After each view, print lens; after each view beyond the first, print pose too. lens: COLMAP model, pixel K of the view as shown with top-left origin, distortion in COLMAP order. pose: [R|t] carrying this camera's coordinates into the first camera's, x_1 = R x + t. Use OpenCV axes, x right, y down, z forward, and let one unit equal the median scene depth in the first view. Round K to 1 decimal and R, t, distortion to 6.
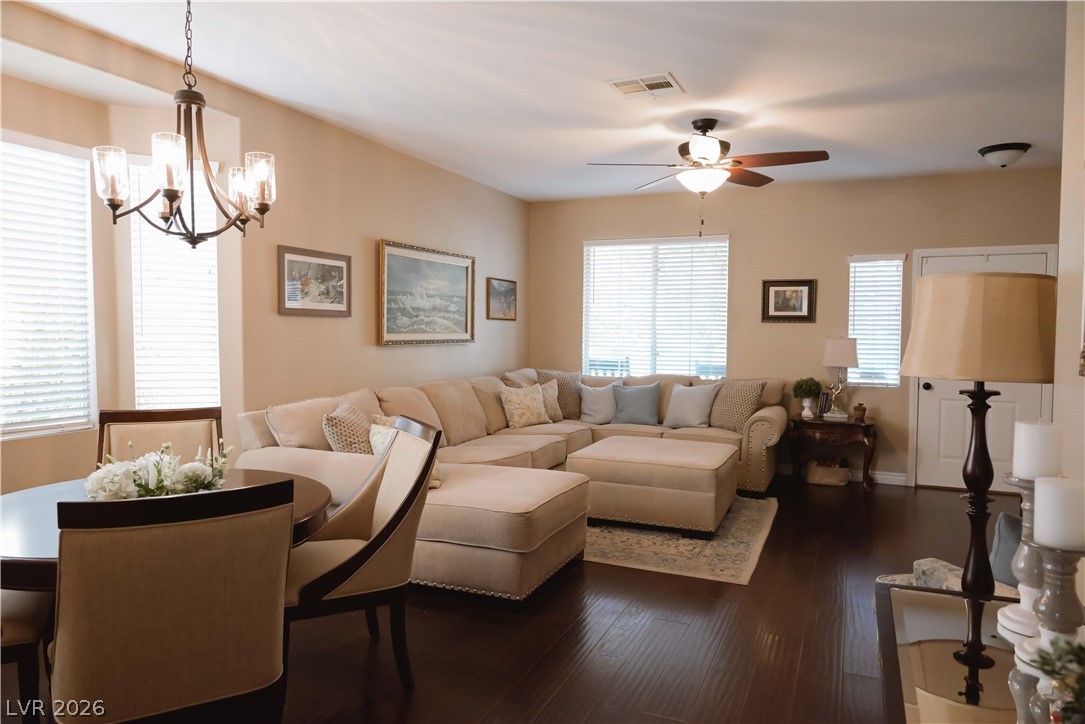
lens RADIAL K [[711.3, 0, 542.5], [0, 711.3, 362.0], [0, 0, 1]] dist [-0.011344, 0.003481]
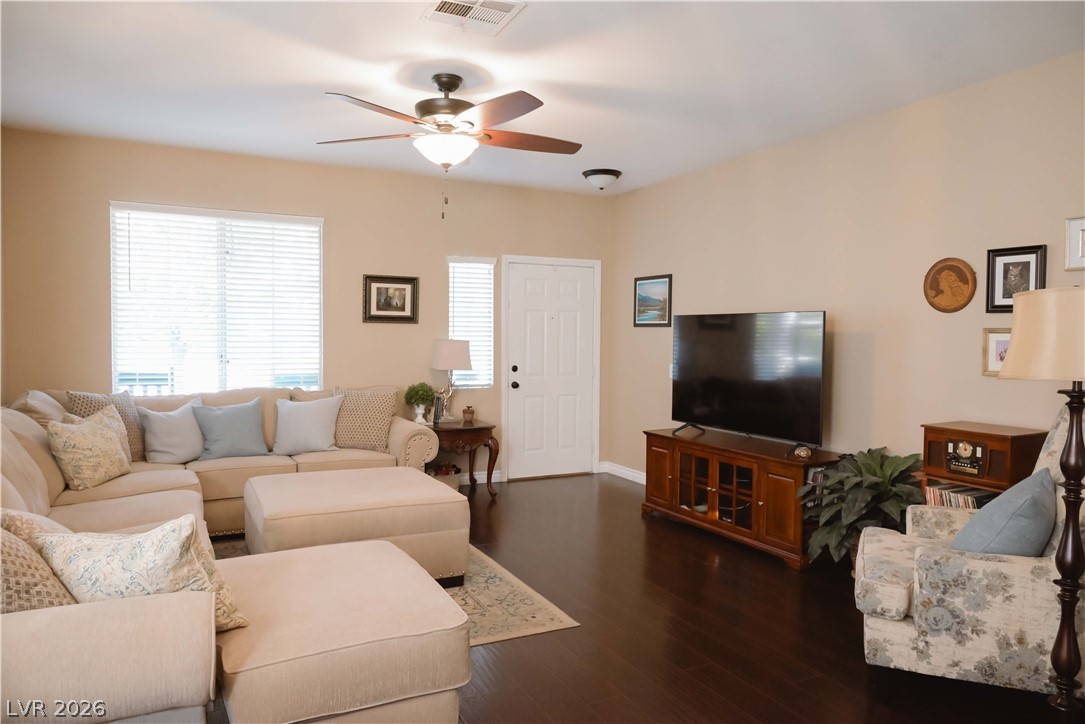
lens RADIAL K [[711.3, 0, 542.5], [0, 711.3, 362.0], [0, 0, 1]] dist [-0.011344, 0.003481]
pose [[0.639093, -0.030069, 0.768541, -0.239456], [0.028962, 0.999468, 0.015019, -0.014417], [-0.768584, 0.012660, 0.639624, 0.278992]]
